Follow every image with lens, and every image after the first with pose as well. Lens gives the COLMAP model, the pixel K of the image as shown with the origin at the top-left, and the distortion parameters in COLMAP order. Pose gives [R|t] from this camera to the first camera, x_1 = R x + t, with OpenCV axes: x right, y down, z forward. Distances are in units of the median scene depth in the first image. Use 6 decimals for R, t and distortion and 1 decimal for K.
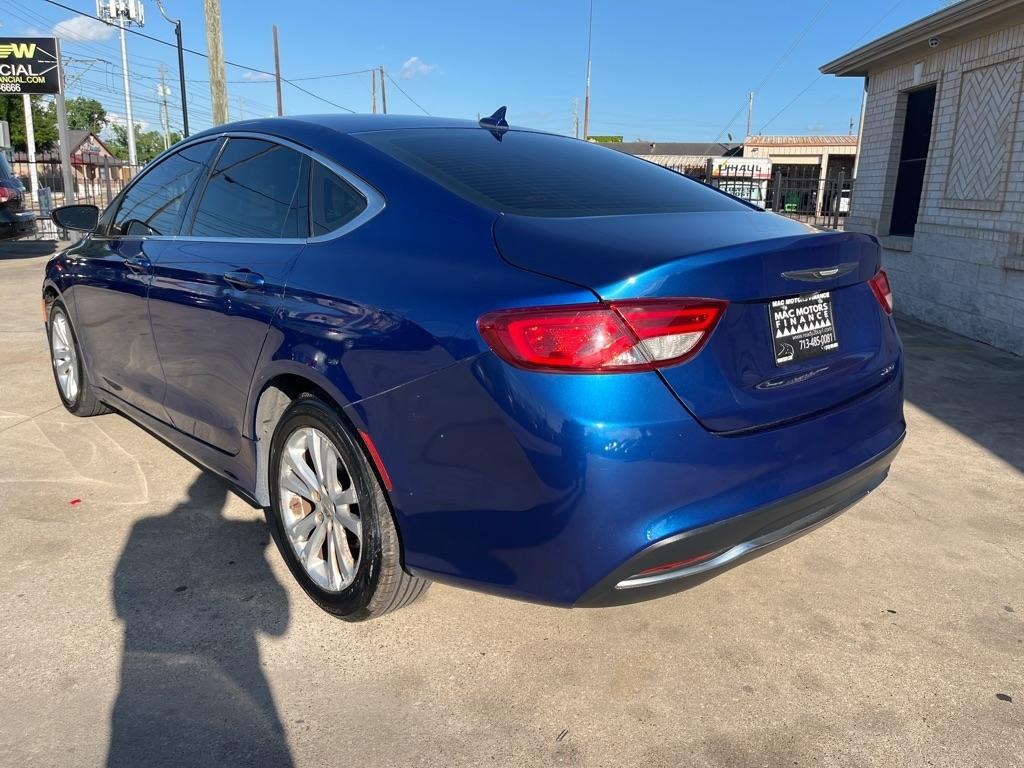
lens RADIAL K [[771.3, 0, 522.5], [0, 771.3, 384.9], [0, 0, 1]] dist [0.081935, -0.120472]
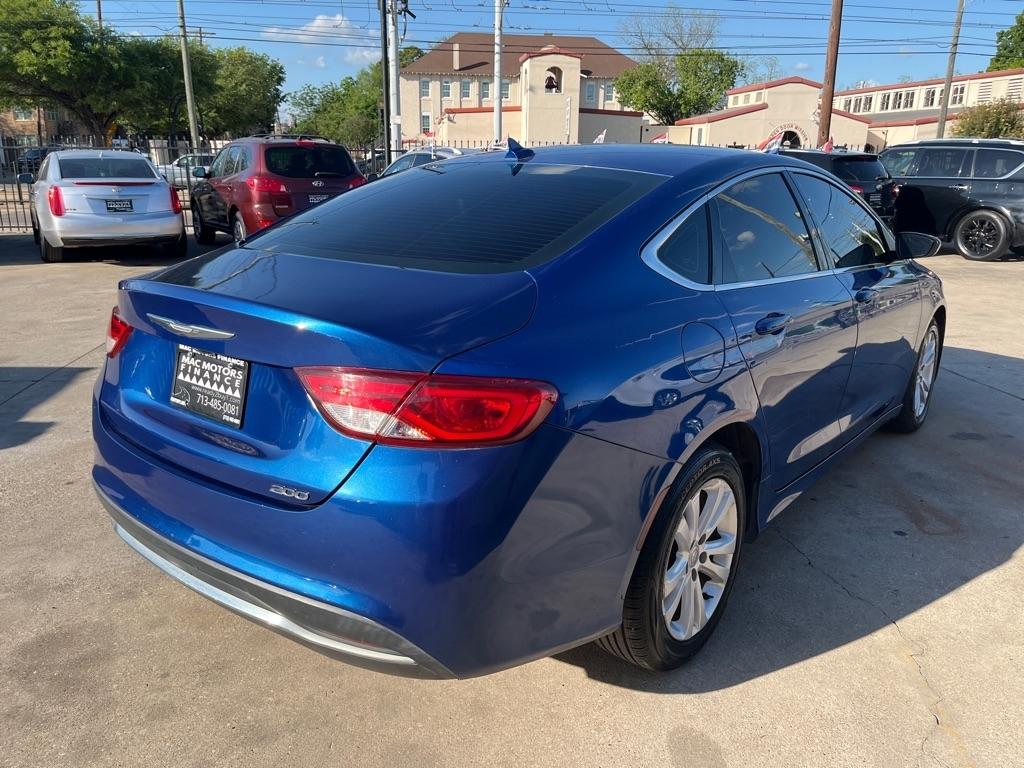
lens RADIAL K [[774.6, 0, 512.6], [0, 774.6, 386.2], [0, 0, 1]] dist [0.079376, -0.122690]
pose [[0.156490, 0.259032, -0.953107, 1.174987], [-0.249641, 0.944037, 0.215579, -0.326438], [0.955610, 0.204198, 0.212397, 1.015378]]
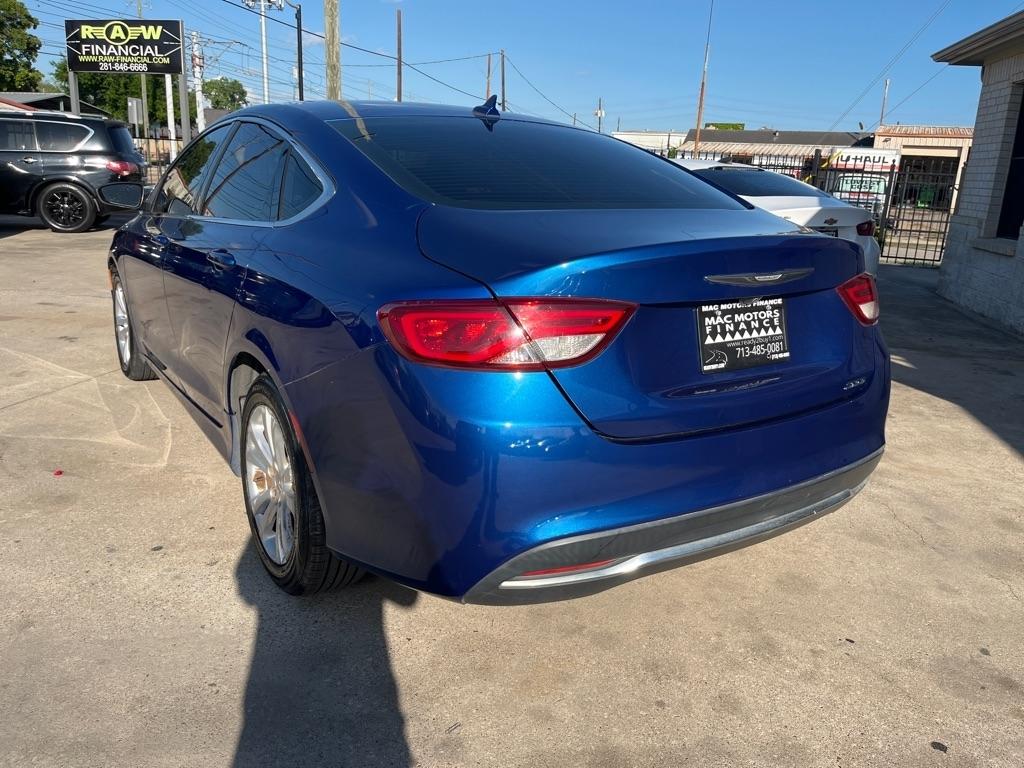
lens RADIAL K [[772.0, 0, 521.0], [0, 772.0, 383.8], [0, 0, 1]] dist [0.082130, -0.122305]
pose [[0.988798, 0.062097, -0.135730, 0.197395], [-0.059919, 0.998001, 0.020074, -0.014436], [0.136705, -0.011716, 0.990543, 0.018428]]
